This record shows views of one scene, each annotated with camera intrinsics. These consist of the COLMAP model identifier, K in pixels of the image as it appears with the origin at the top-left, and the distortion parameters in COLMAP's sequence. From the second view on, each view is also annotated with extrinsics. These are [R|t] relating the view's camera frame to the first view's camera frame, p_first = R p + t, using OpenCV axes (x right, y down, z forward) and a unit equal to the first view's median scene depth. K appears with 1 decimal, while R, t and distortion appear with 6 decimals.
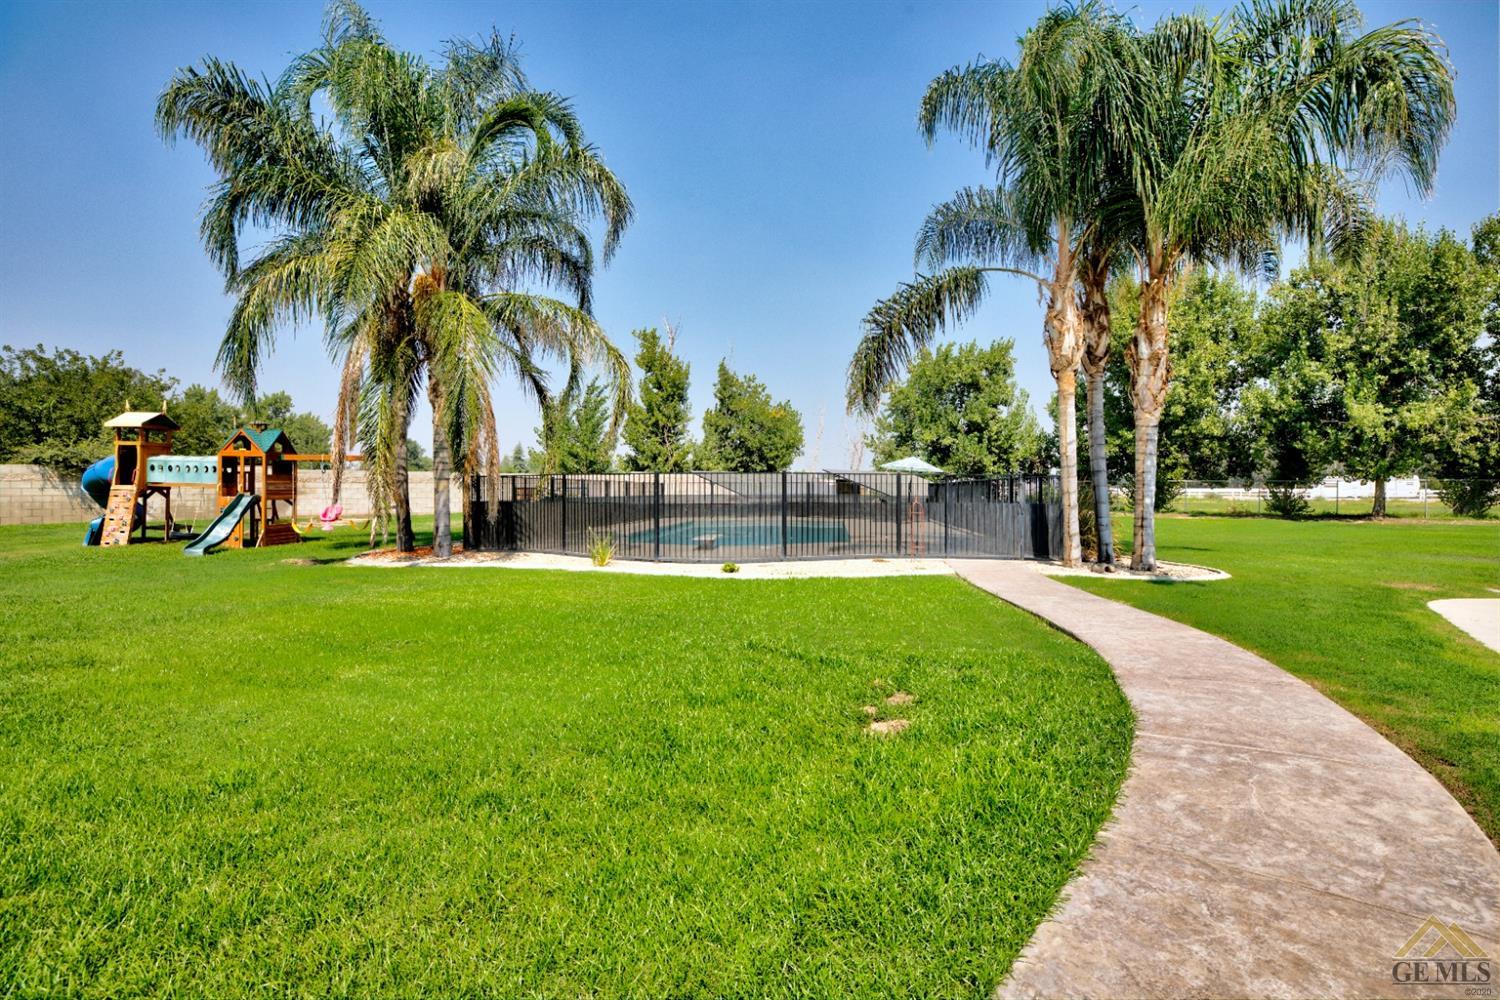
lens RADIAL K [[689.2, 0, 758.5], [0, 689.2, 495.9], [0, 0, 1]] dist [-0.038336, 0.011567]
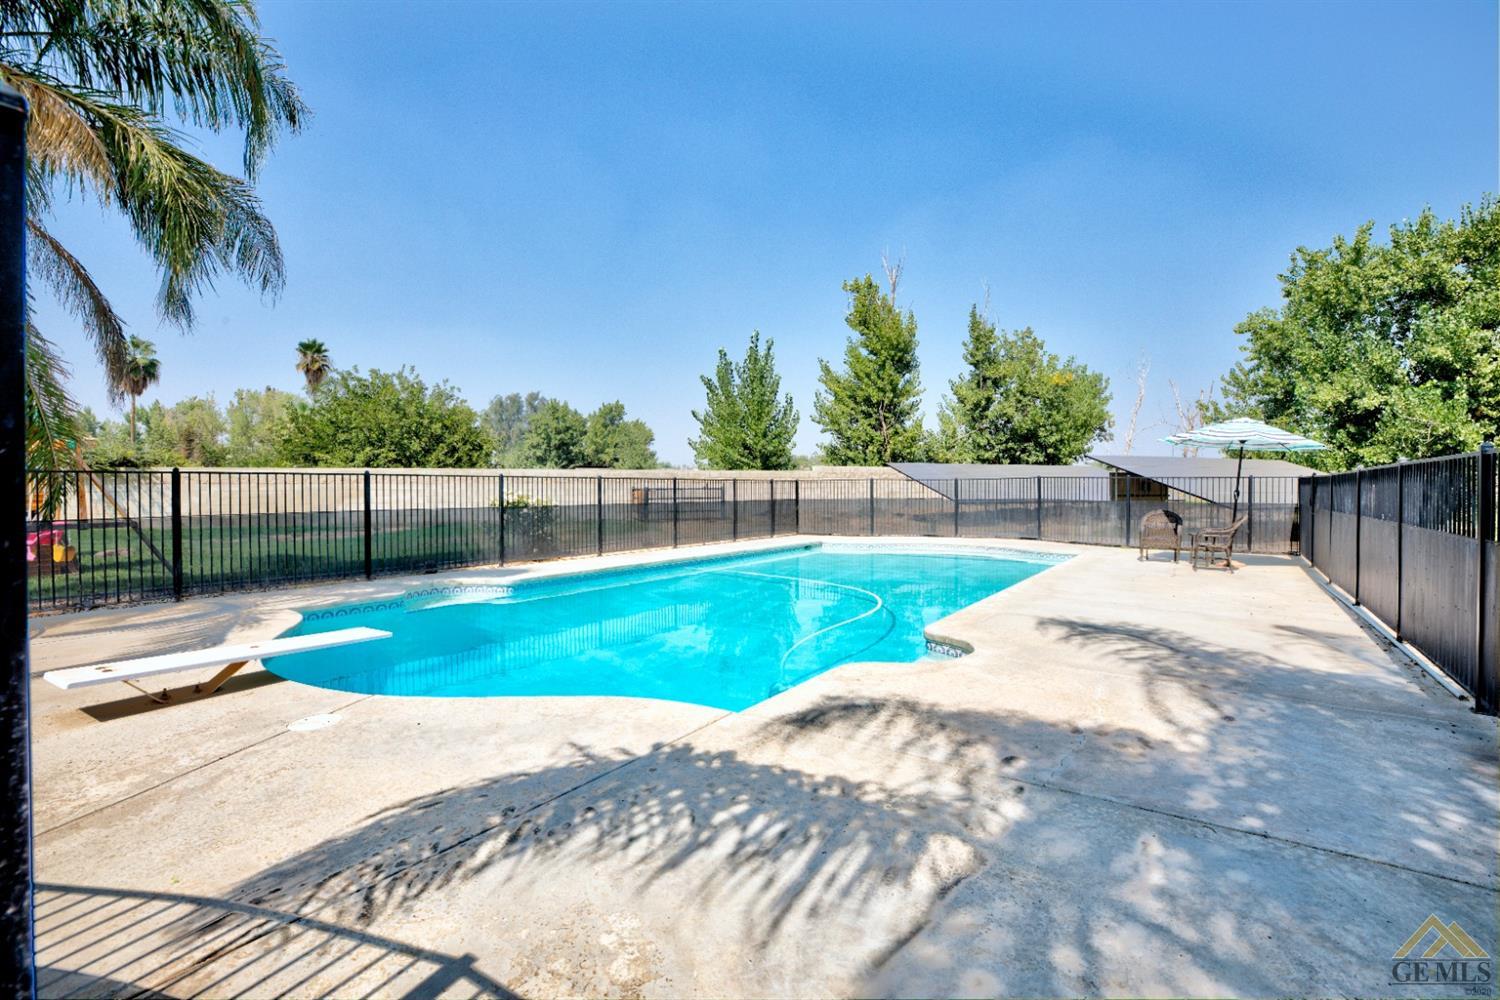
lens RADIAL K [[689.2, 0, 756.4], [0, 689.2, 495.2], [0, 0, 1]] dist [-0.038336, 0.011567]
pose [[0.880694, 0.002107, -0.473680, 0.097392], [-0.001504, 0.999998, 0.001651, -0.004232], [0.473683, -0.000741, 0.880695, 0.293394]]
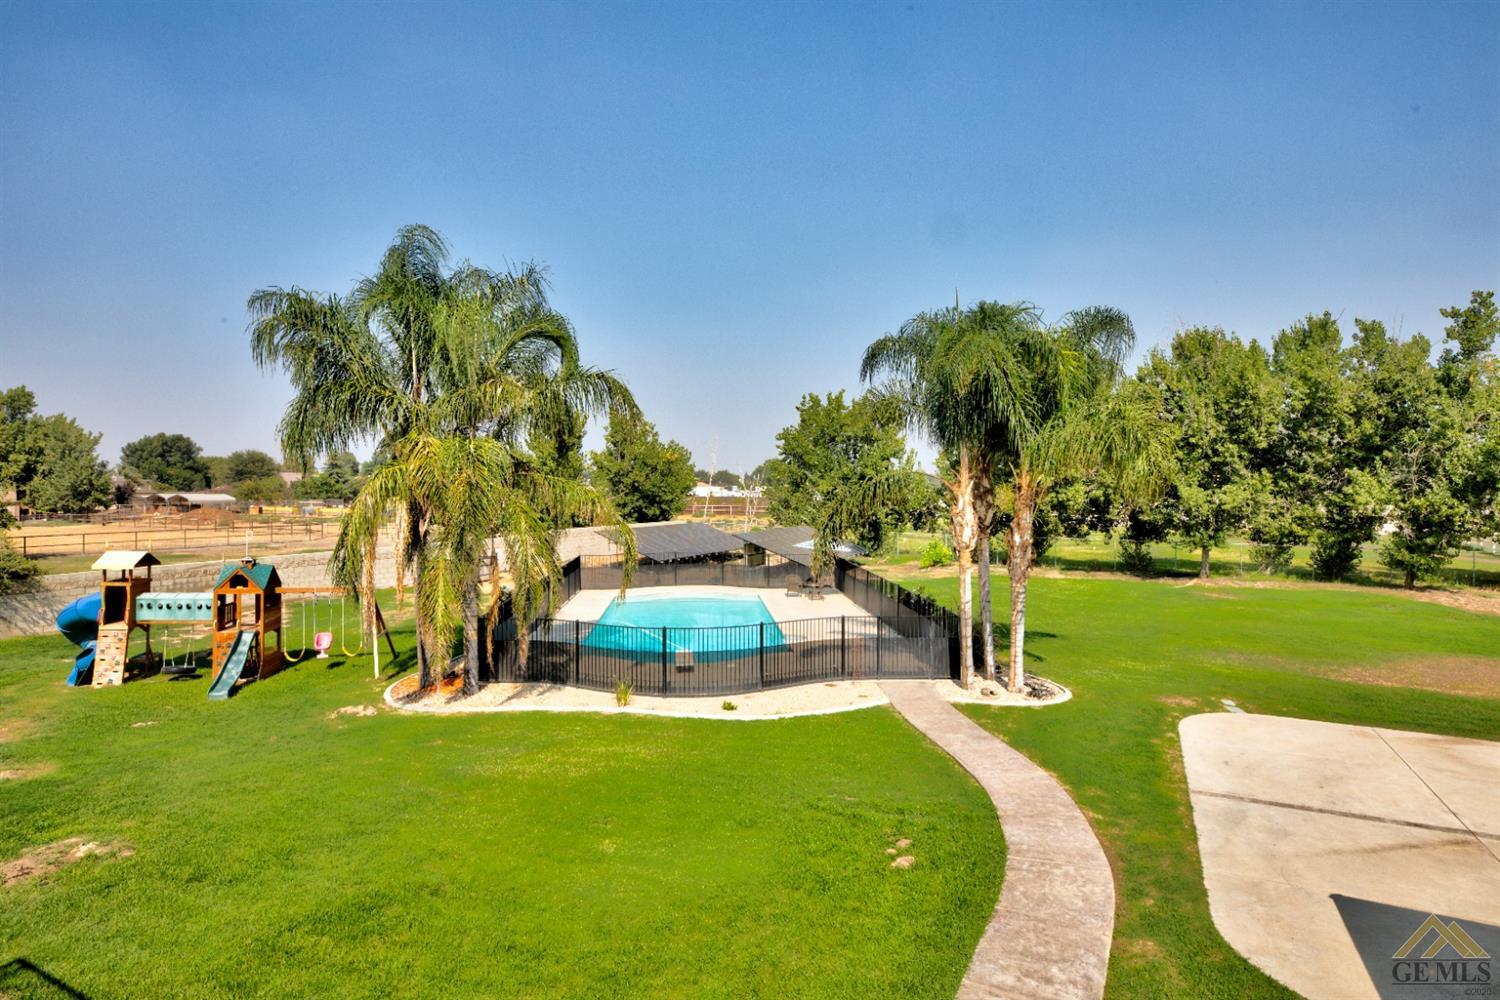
lens RADIAL K [[784.7, 0, 762.5], [0, 784.7, 496.1], [0, 0, 1]] dist [-0.027984, 0.006306]
pose [[0.981159, -0.001106, 0.193198, -0.070108], [0.000152, 0.999988, 0.004954, -0.080275], [-0.193201, -0.004831, 0.981147, -0.129731]]
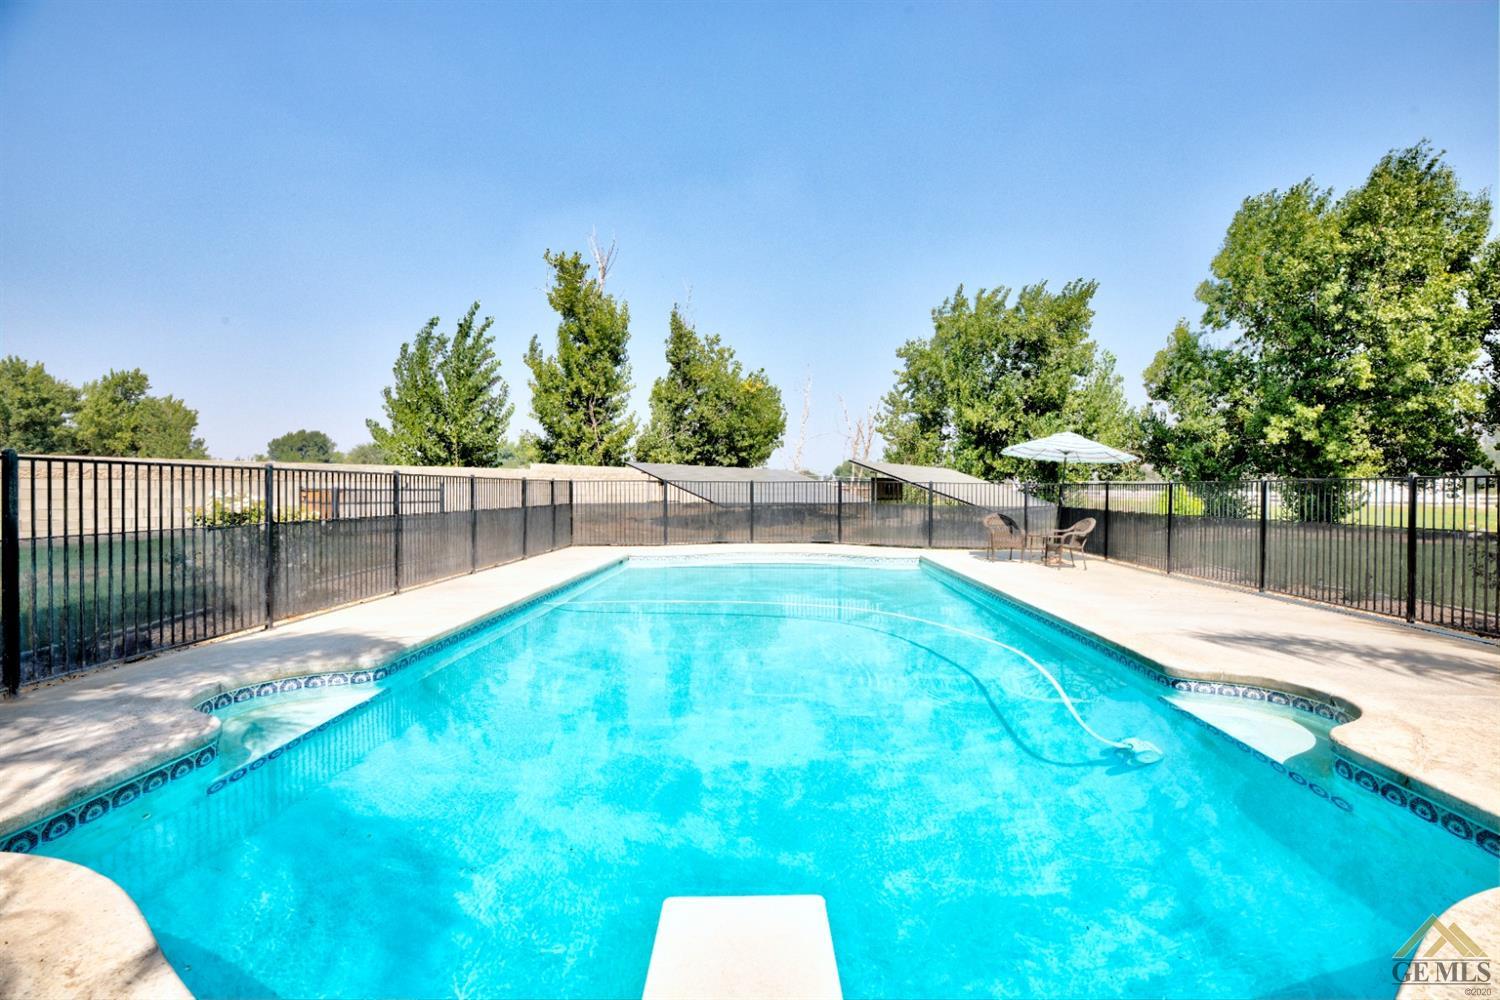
lens RADIAL K [[689.2, 0, 755.3], [0, 689.2, 495.2], [0, 0, 1]] dist [-0.038336, 0.011567]
pose [[0.997020, 0.003643, 0.077059, -0.028421], [-0.003576, 0.999993, -0.001005, -0.005504], [-0.077062, 0.000726, 0.997026, 0.325883]]
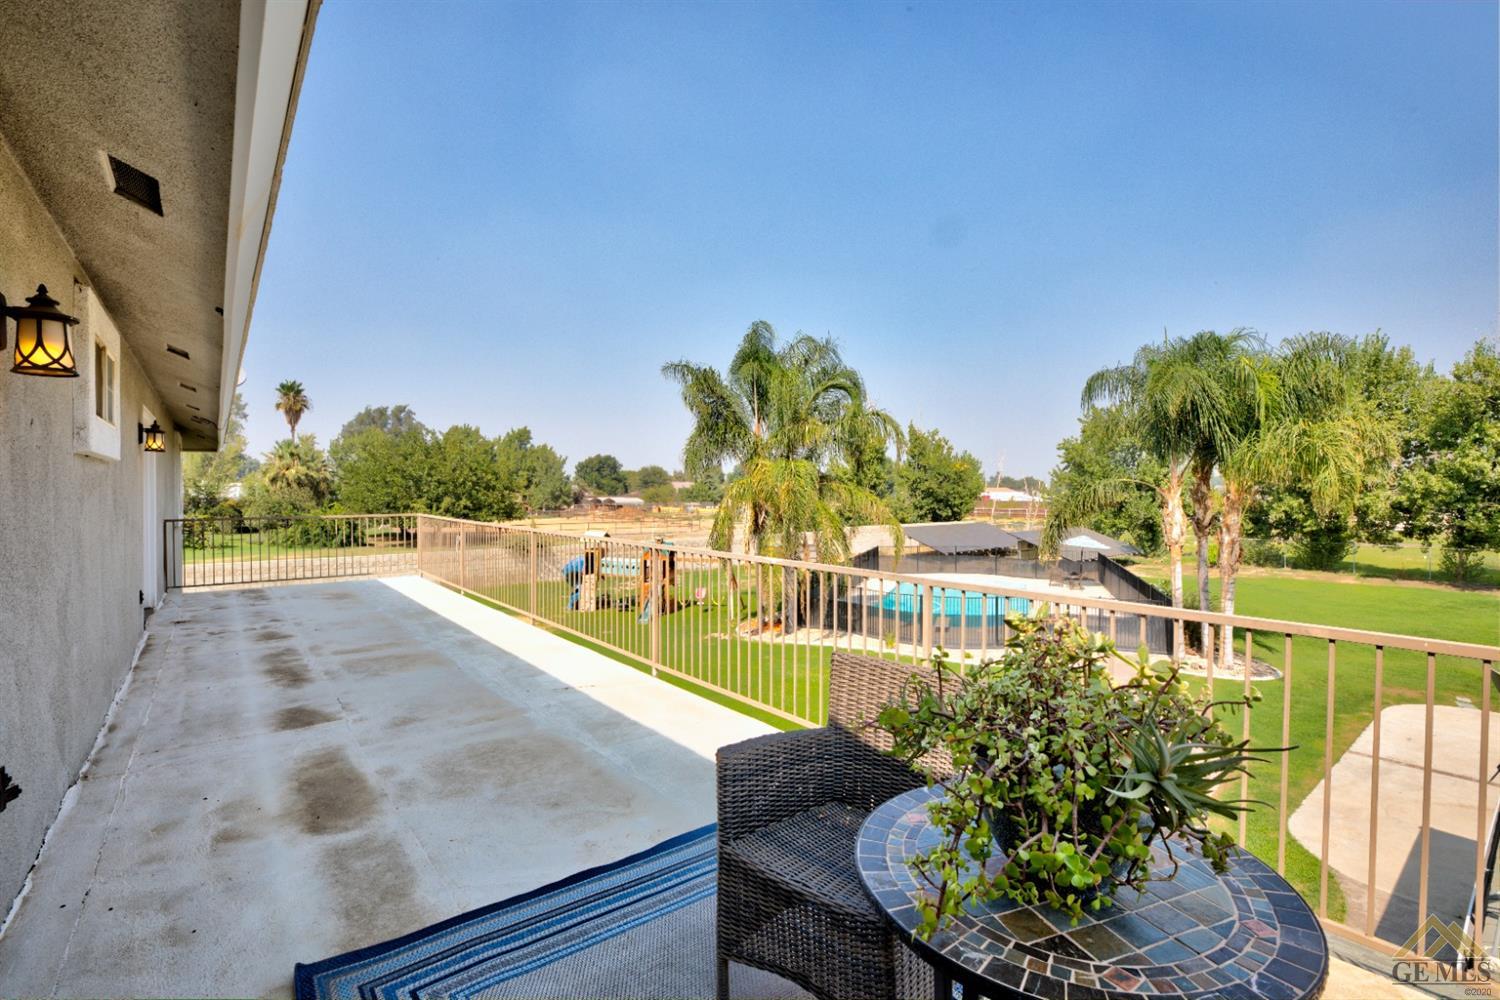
lens RADIAL K [[689.2, 0, 754.8], [0, 689.2, 497.3], [0, 0, 1]] dist [-0.038336, 0.011567]
pose [[0.971385, 0.001595, -0.237505, -0.040536], [-0.001398, 0.999999, 0.001000, -0.080089], [0.237506, -0.000640, 0.971386, -0.226010]]
